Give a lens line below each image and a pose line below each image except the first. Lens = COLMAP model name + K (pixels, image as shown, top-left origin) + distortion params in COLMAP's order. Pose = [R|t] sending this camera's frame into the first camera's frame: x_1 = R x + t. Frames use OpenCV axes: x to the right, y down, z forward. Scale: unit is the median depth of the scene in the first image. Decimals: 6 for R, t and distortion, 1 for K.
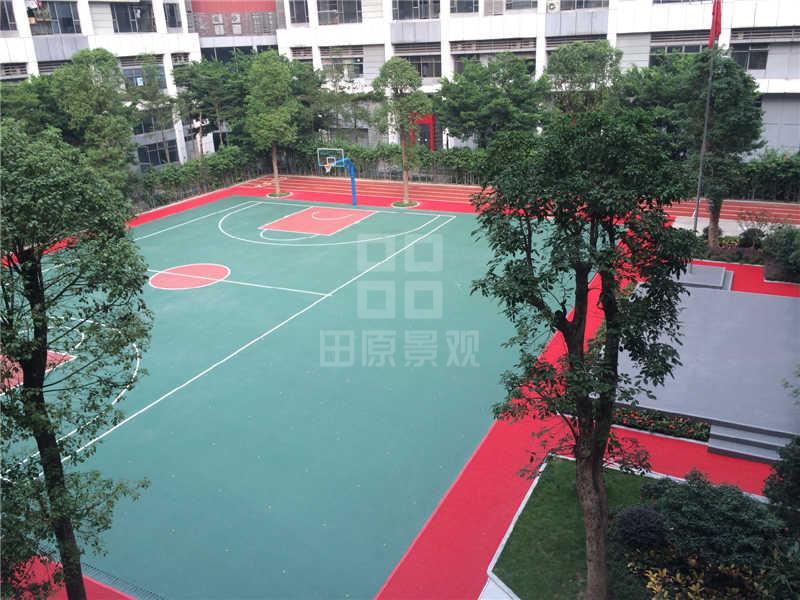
lens RADIAL K [[690.6, 0, 402.6], [0, 690.6, 295.6], [0, 0, 1]] dist [0.089210, -0.133368]
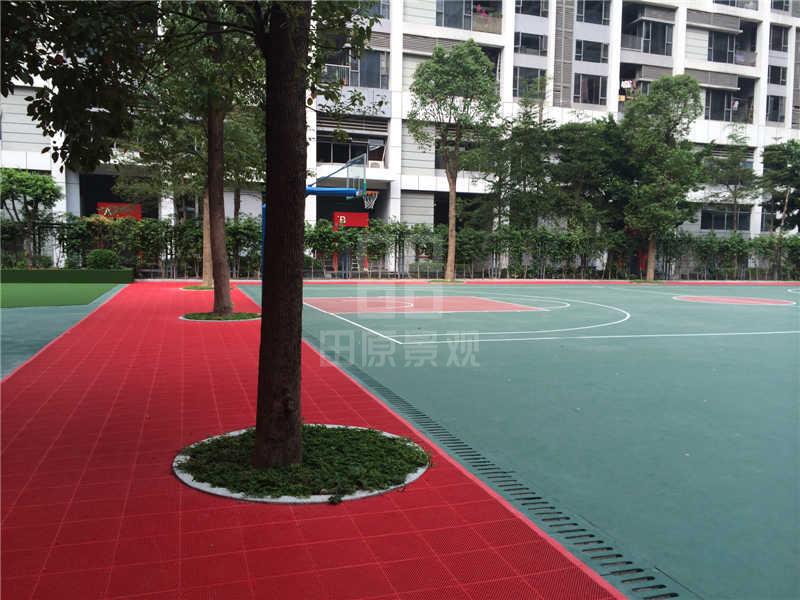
lens RADIAL K [[690.6, 0, 402.6], [0, 690.6, 295.6], [0, 0, 1]] dist [0.089210, -0.133368]
pose [[0.713692, 0.103111, -0.692829, -0.101535], [-0.290287, 0.943708, -0.158581, 0.338496], [0.637477, 0.314297, 0.703449, 0.547876]]
